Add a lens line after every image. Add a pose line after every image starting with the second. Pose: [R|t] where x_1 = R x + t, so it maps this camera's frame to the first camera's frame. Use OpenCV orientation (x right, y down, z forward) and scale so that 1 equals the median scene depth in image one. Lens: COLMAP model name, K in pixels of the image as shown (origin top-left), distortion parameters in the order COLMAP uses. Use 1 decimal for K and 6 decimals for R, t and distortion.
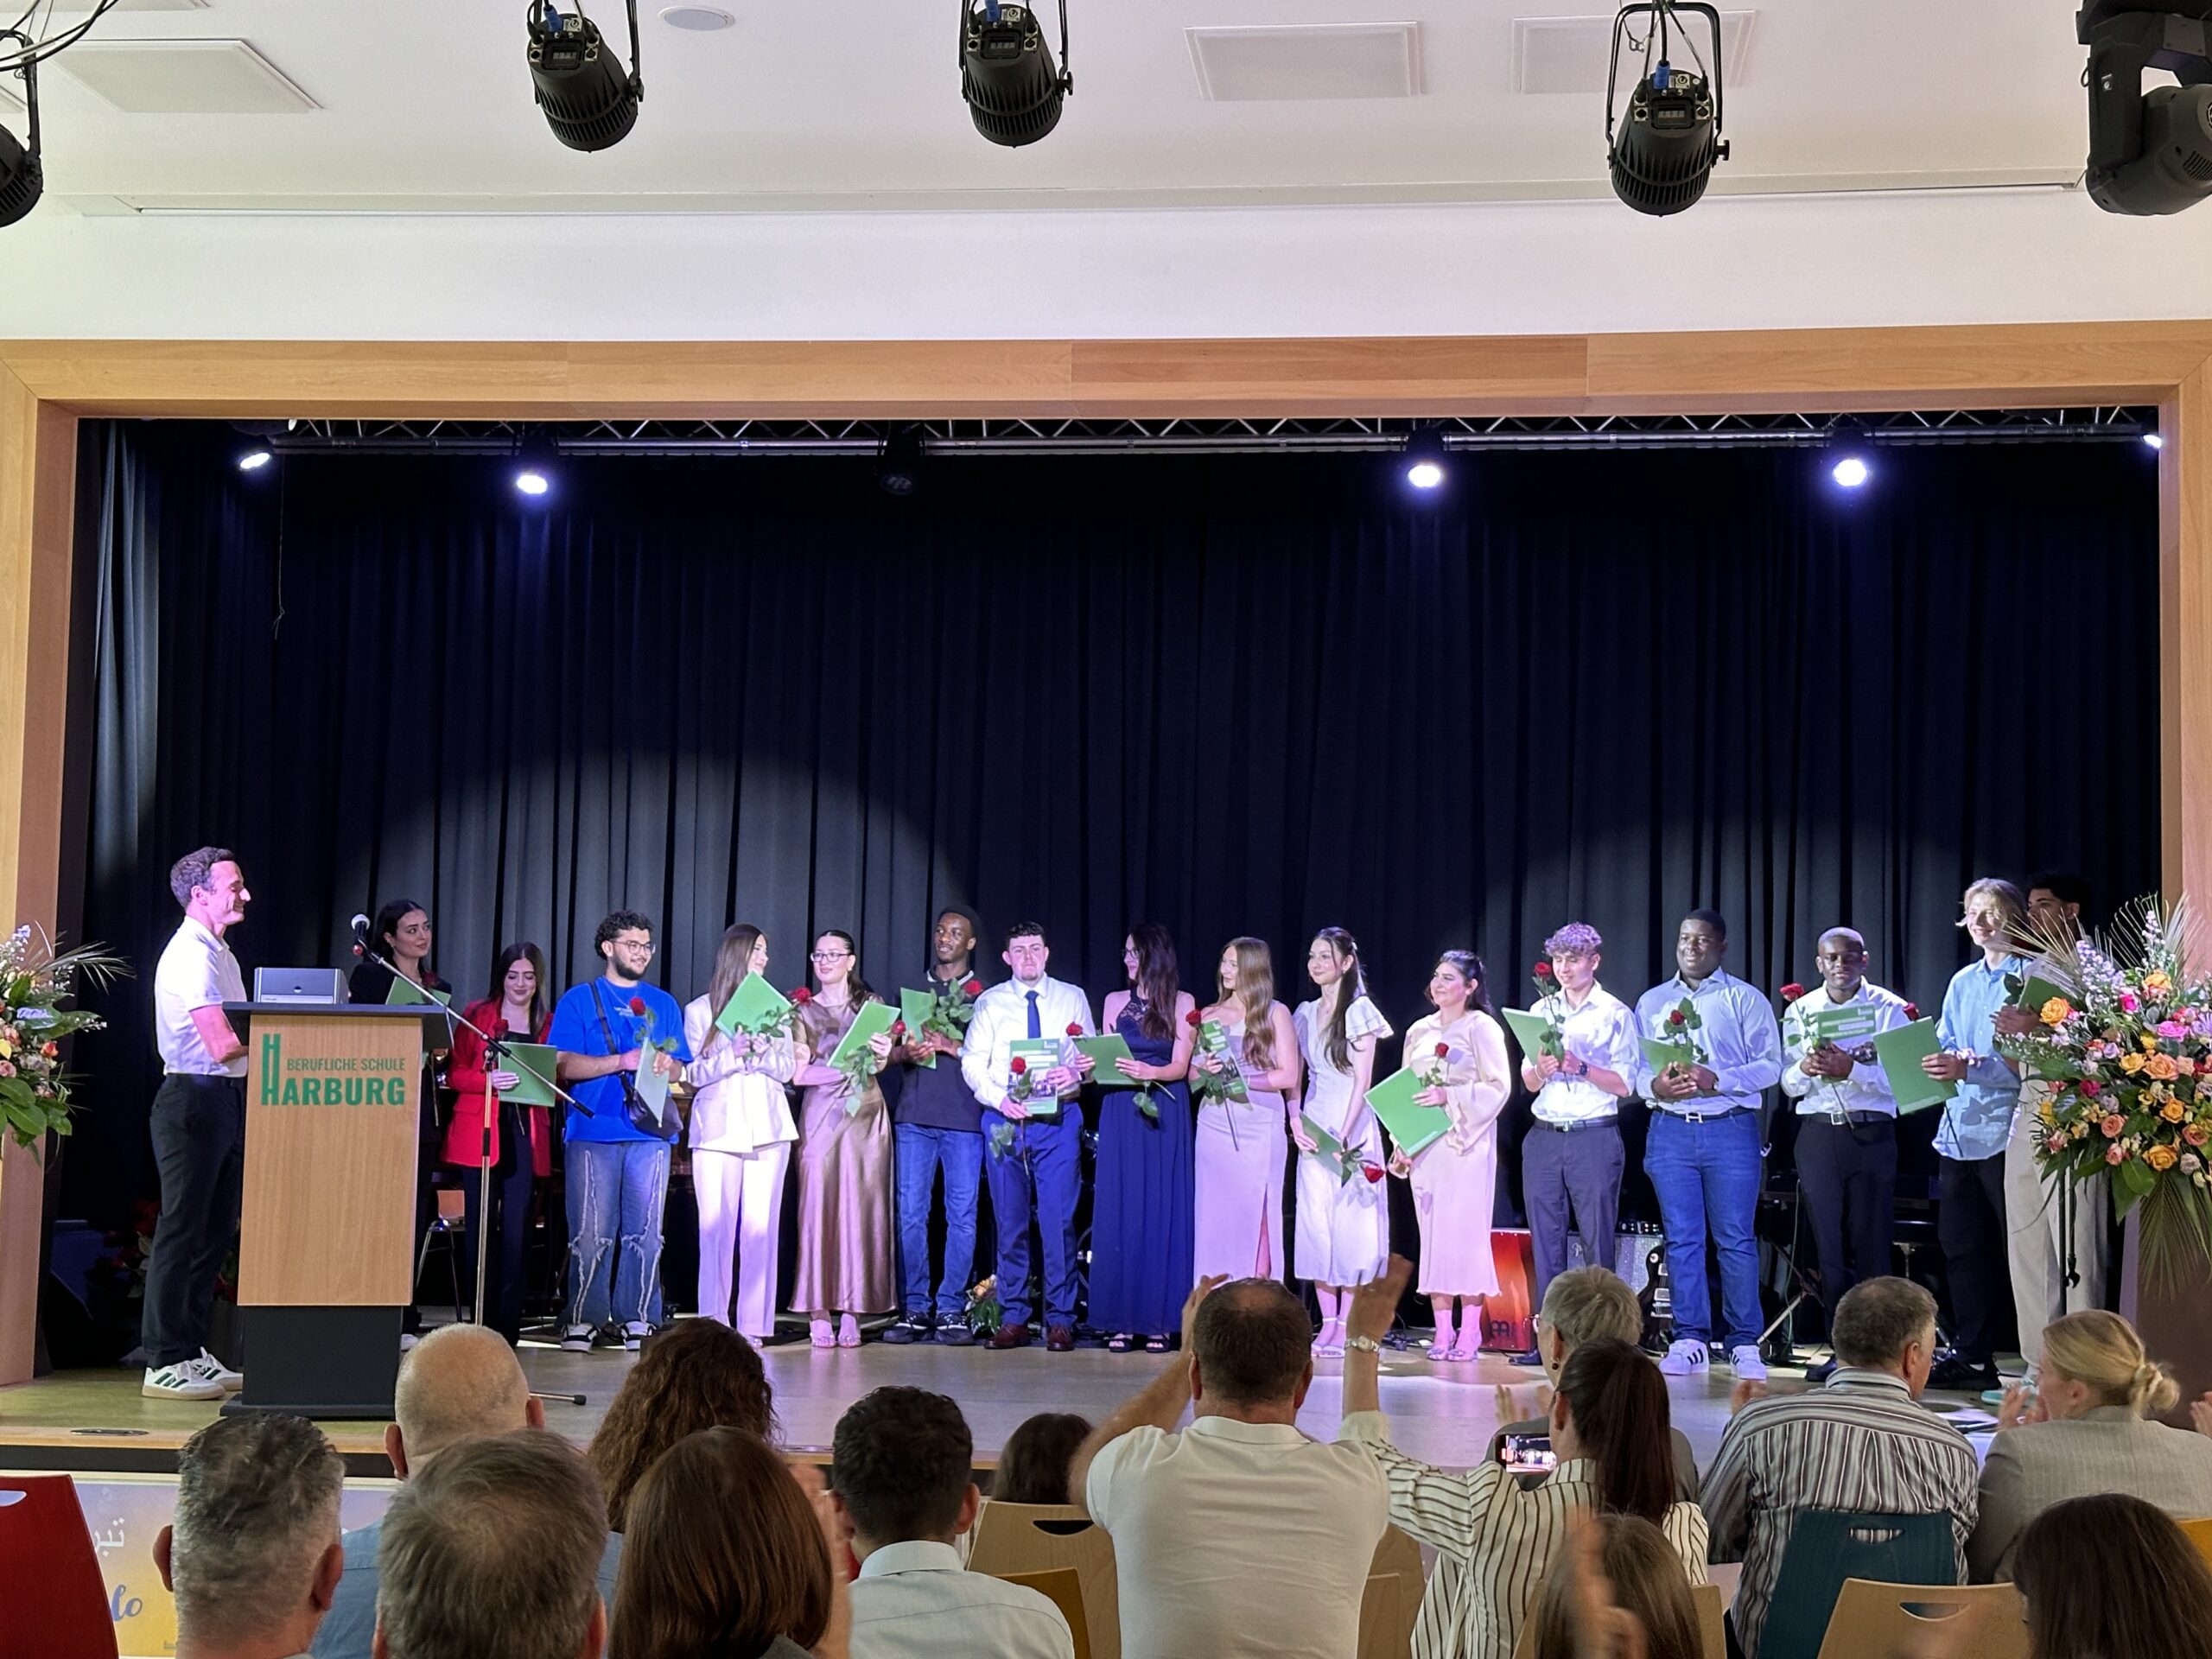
lens RADIAL K [[3275.5, 0, 1106.0], [0, 3275.5, 829.5], [0, 0, 1]] dist [0.169503, -0.106374]
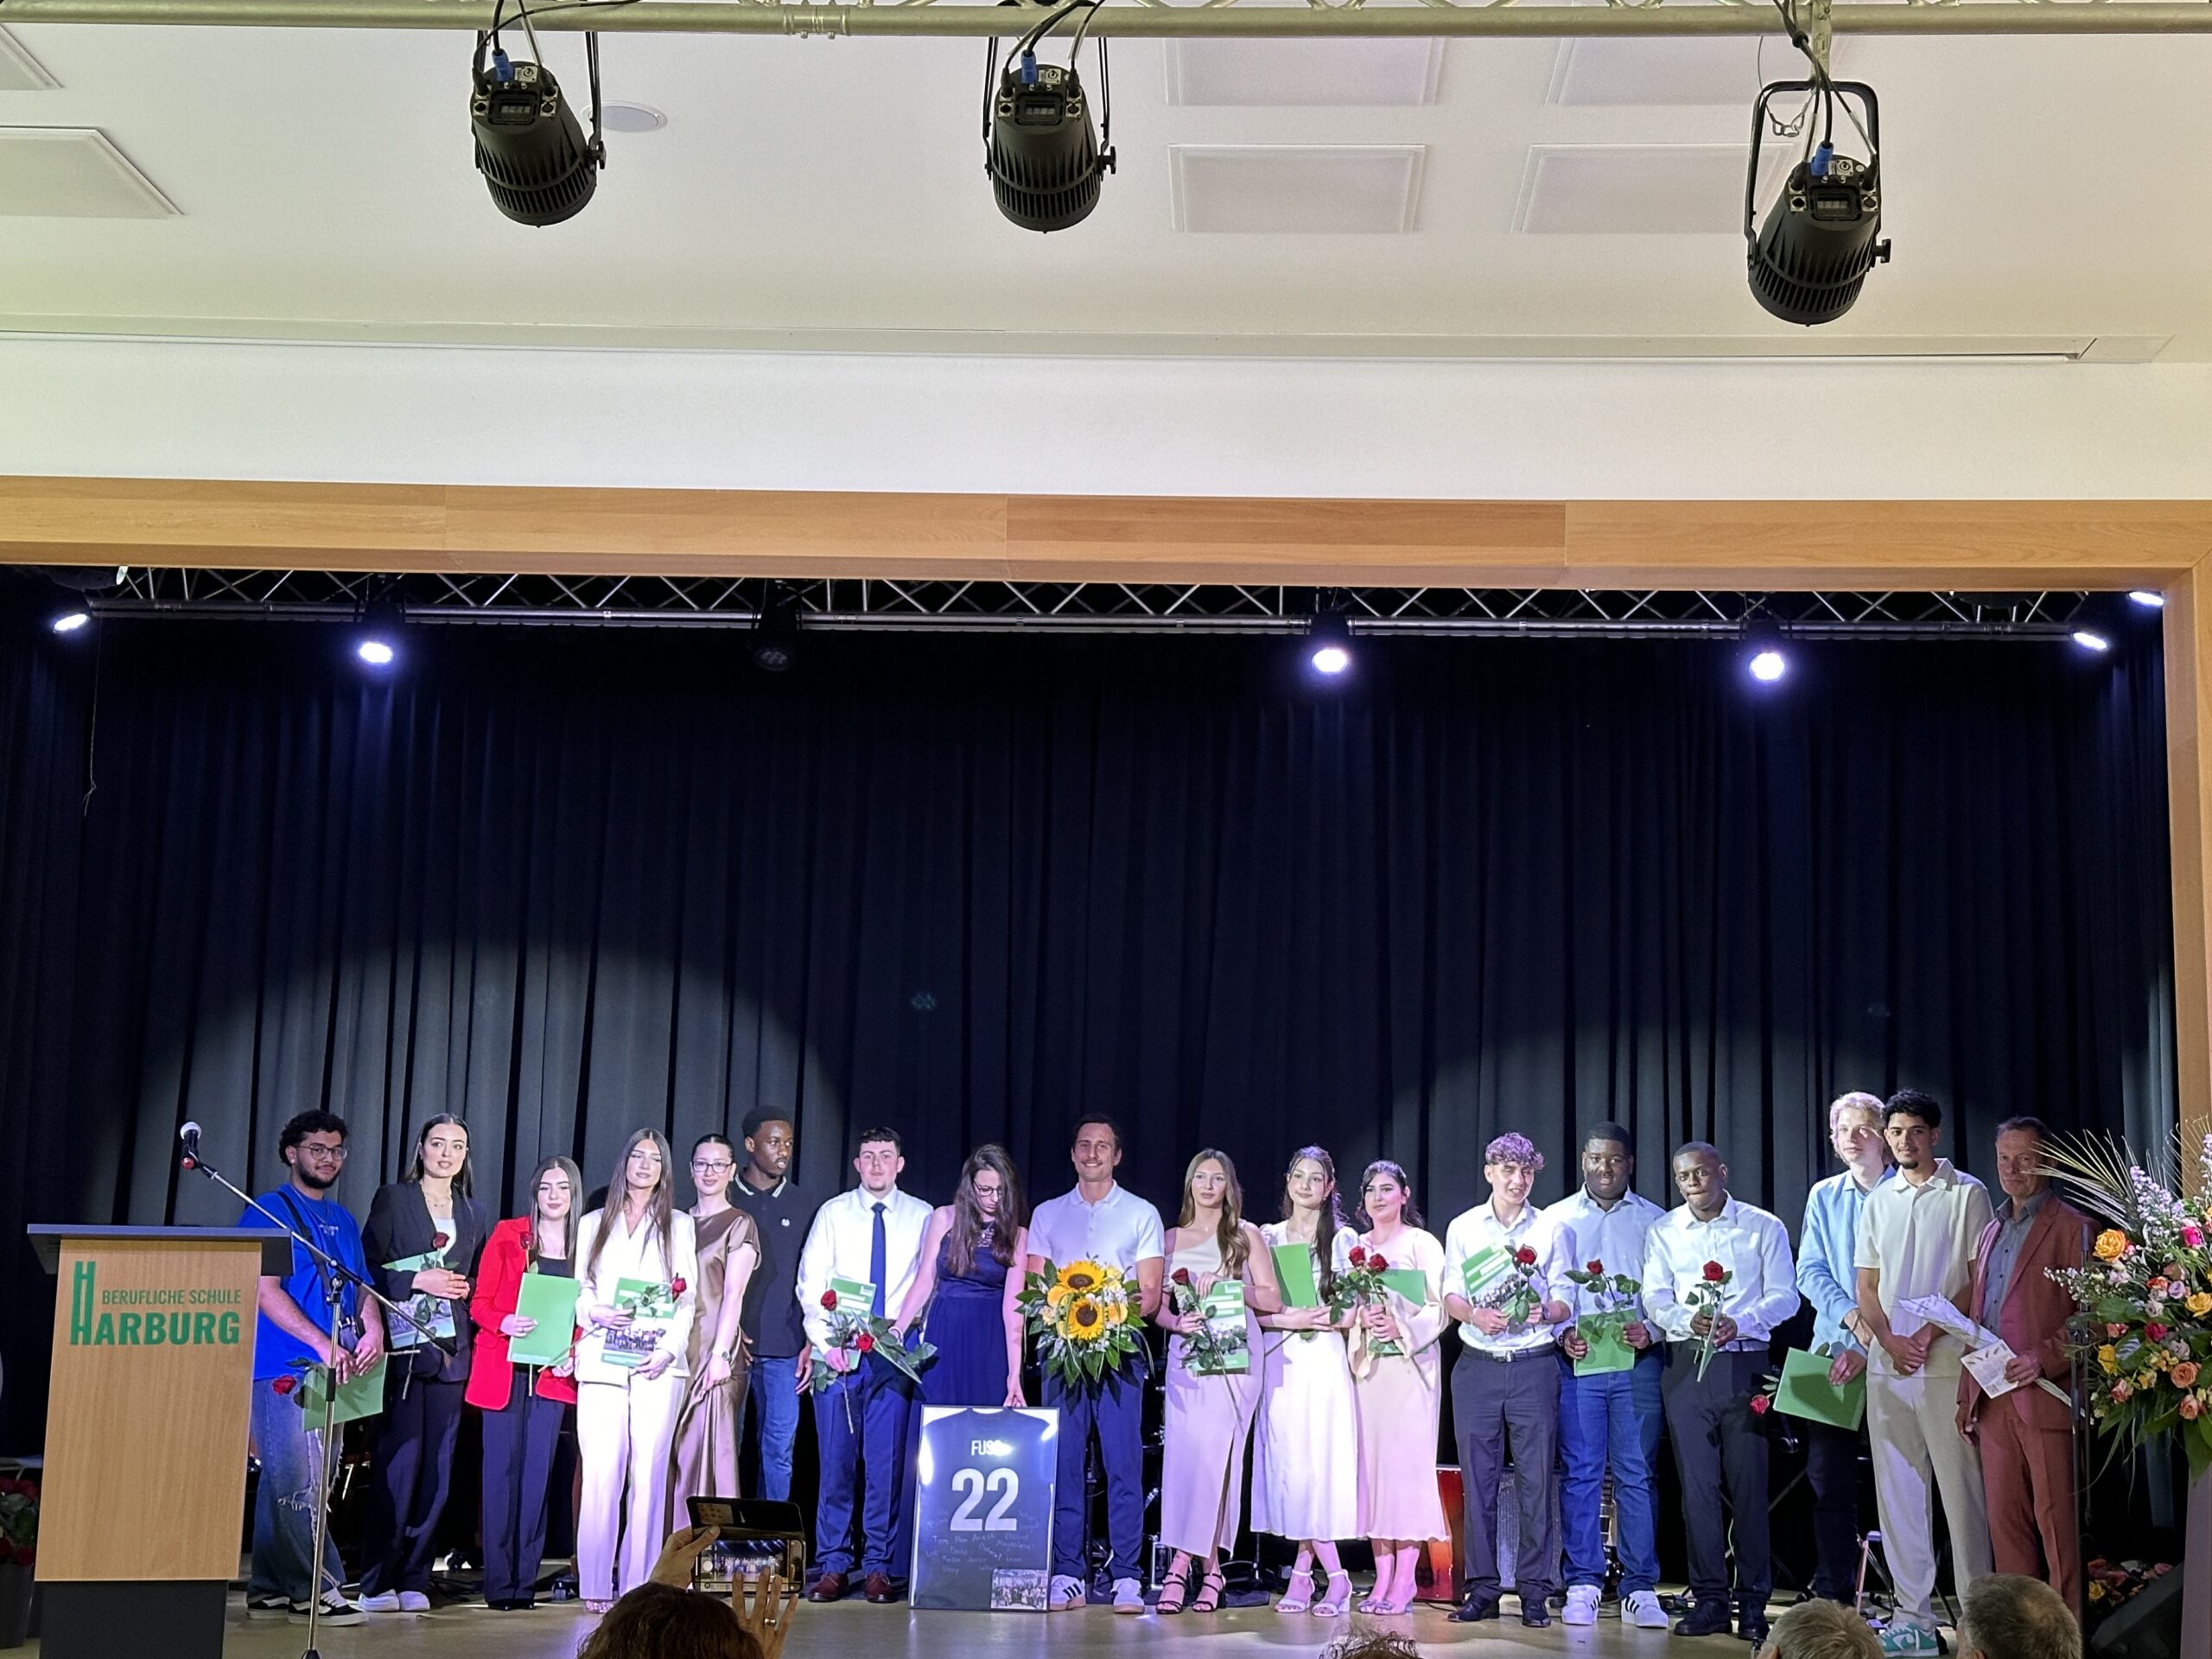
lens RADIAL K [[3162.9, 0, 1127.8], [0, 3162.9, 803.5], [0, 0, 1]] dist [0.194063, -0.352674]
pose [[0.996792, 0.014477, 0.078710, -0.048420], [-0.008930, 0.997481, -0.070373, -0.001011], [-0.079531, 0.069445, 0.994411, 0.131988]]
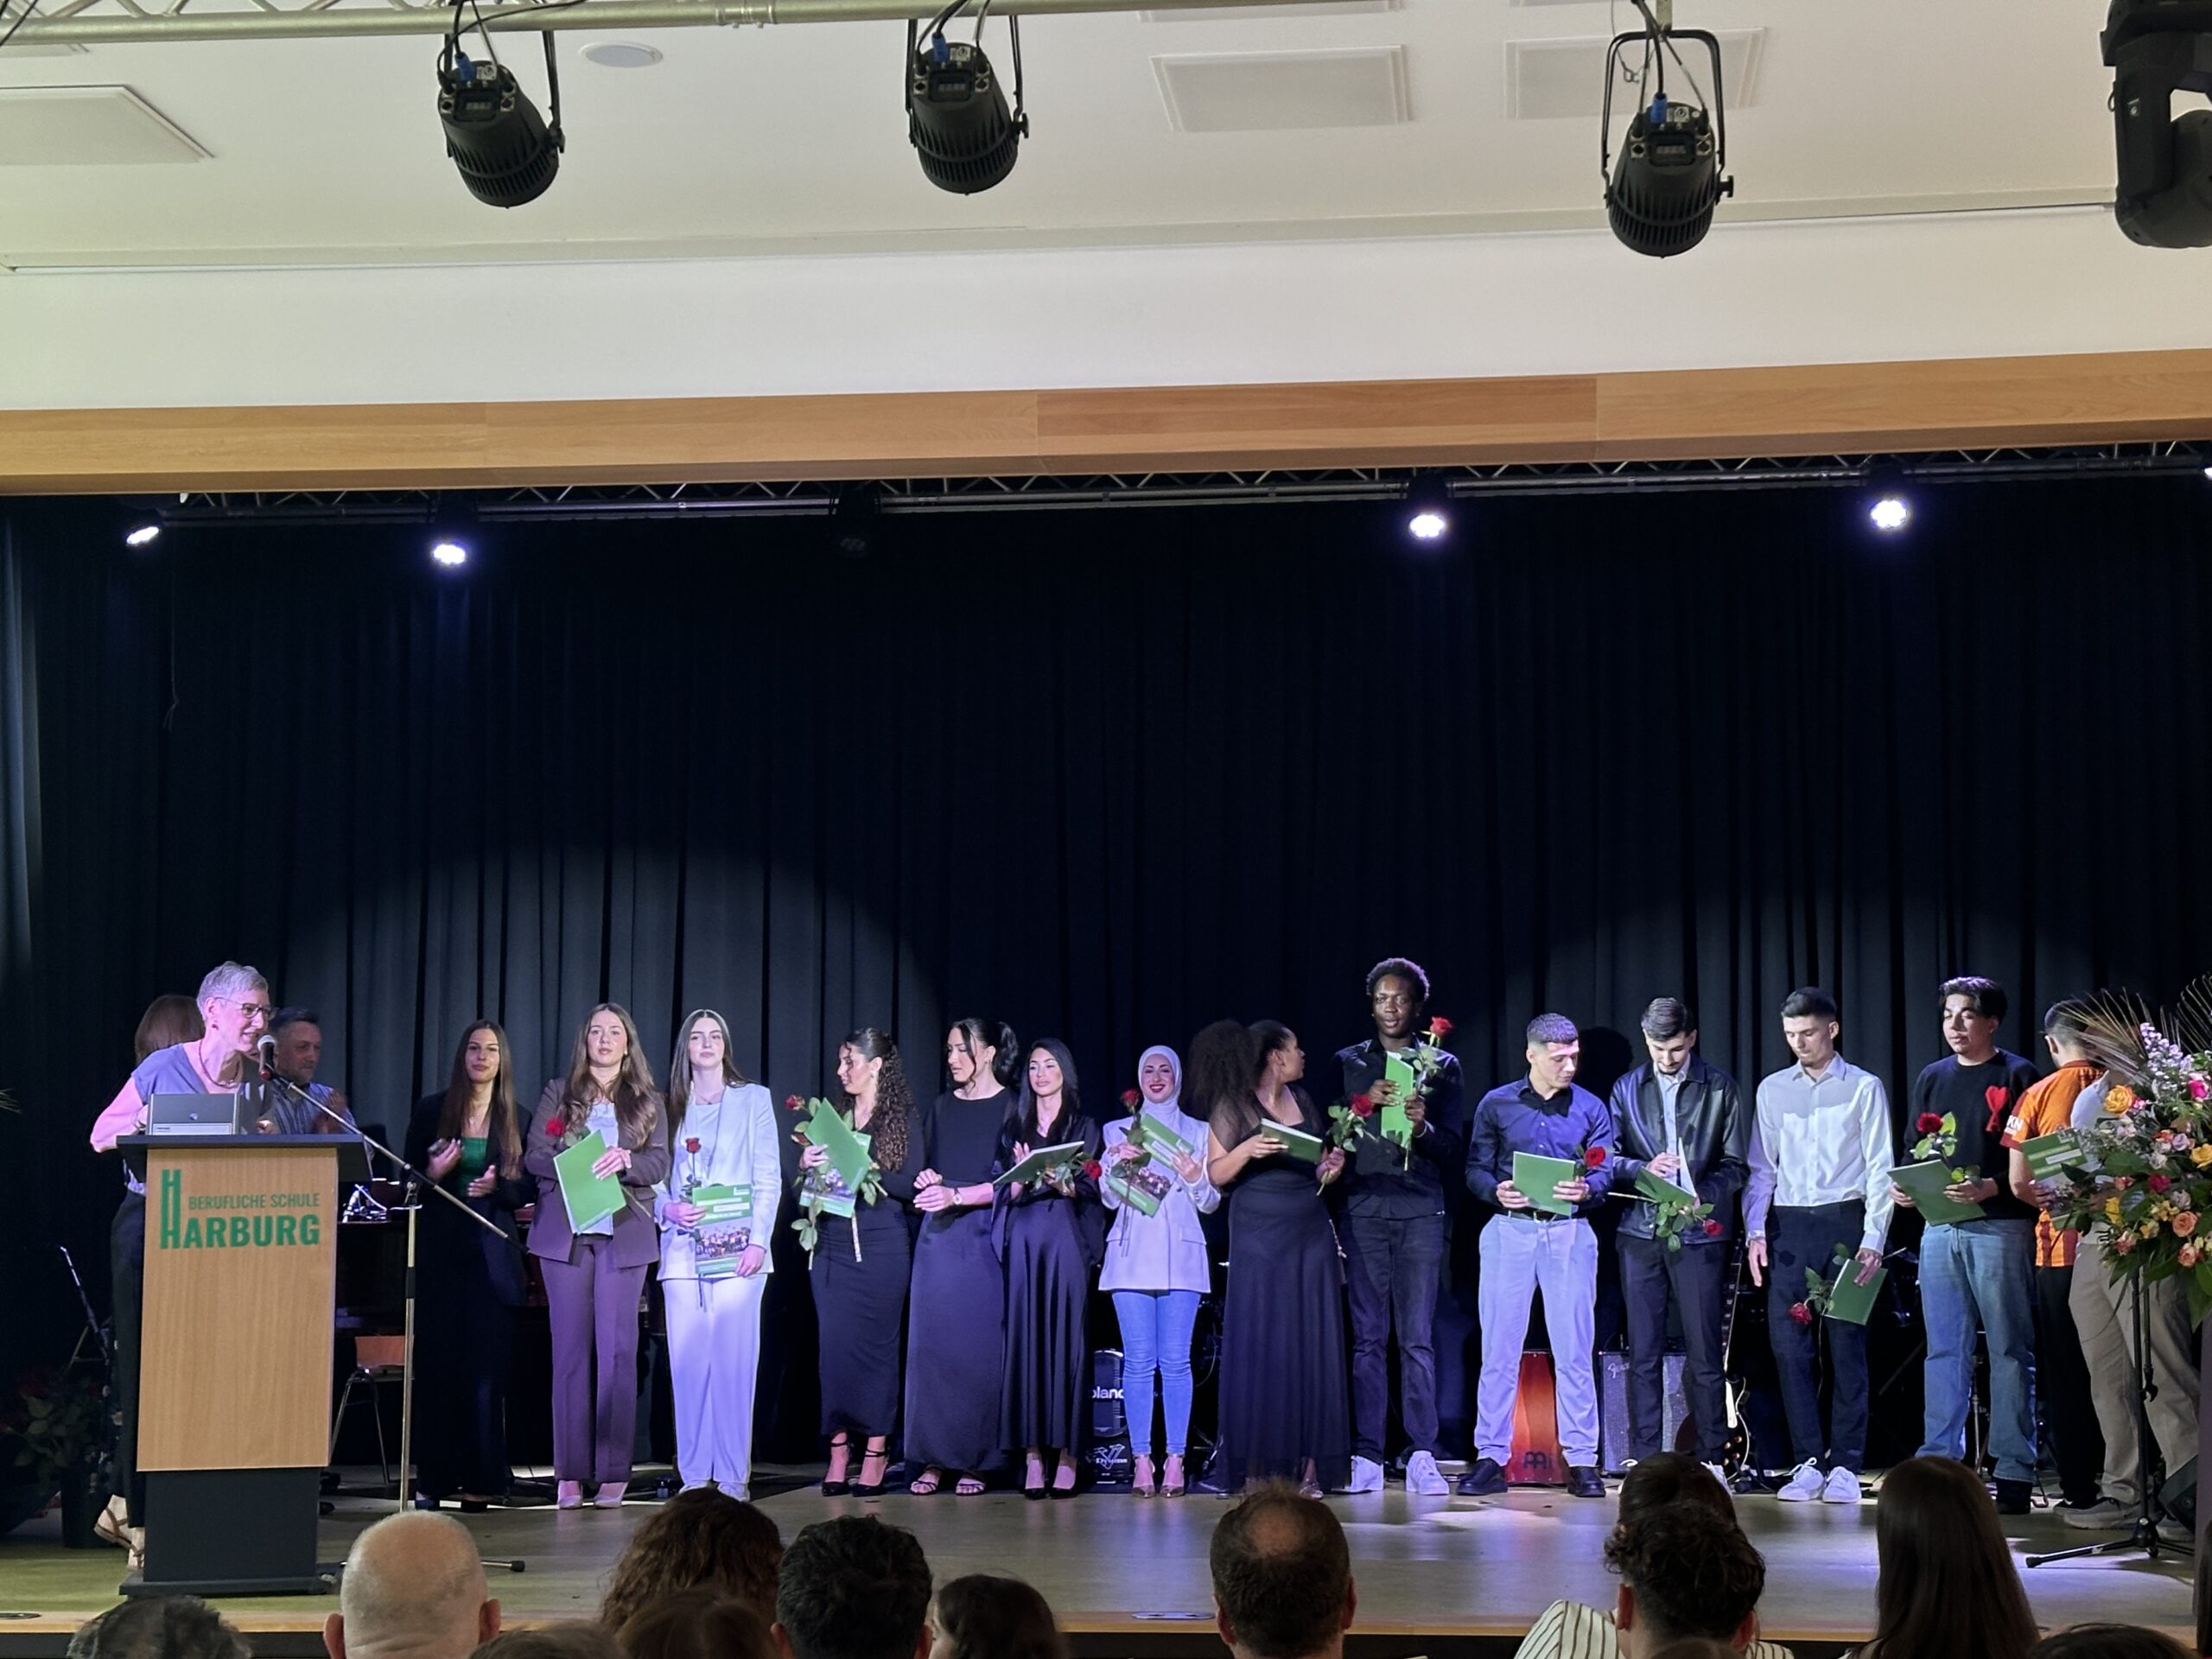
lens RADIAL K [[3636.9, 0, 1149.8], [0, 3636.9, 819.5], [0, 0, 1]] dist [0.146329, -0.034356]
pose [[0.999642, -0.021449, 0.015994, 0.002370], [0.021844, 0.999451, -0.024926, -0.003249], [-0.015450, 0.025266, 0.999561, -0.015437]]
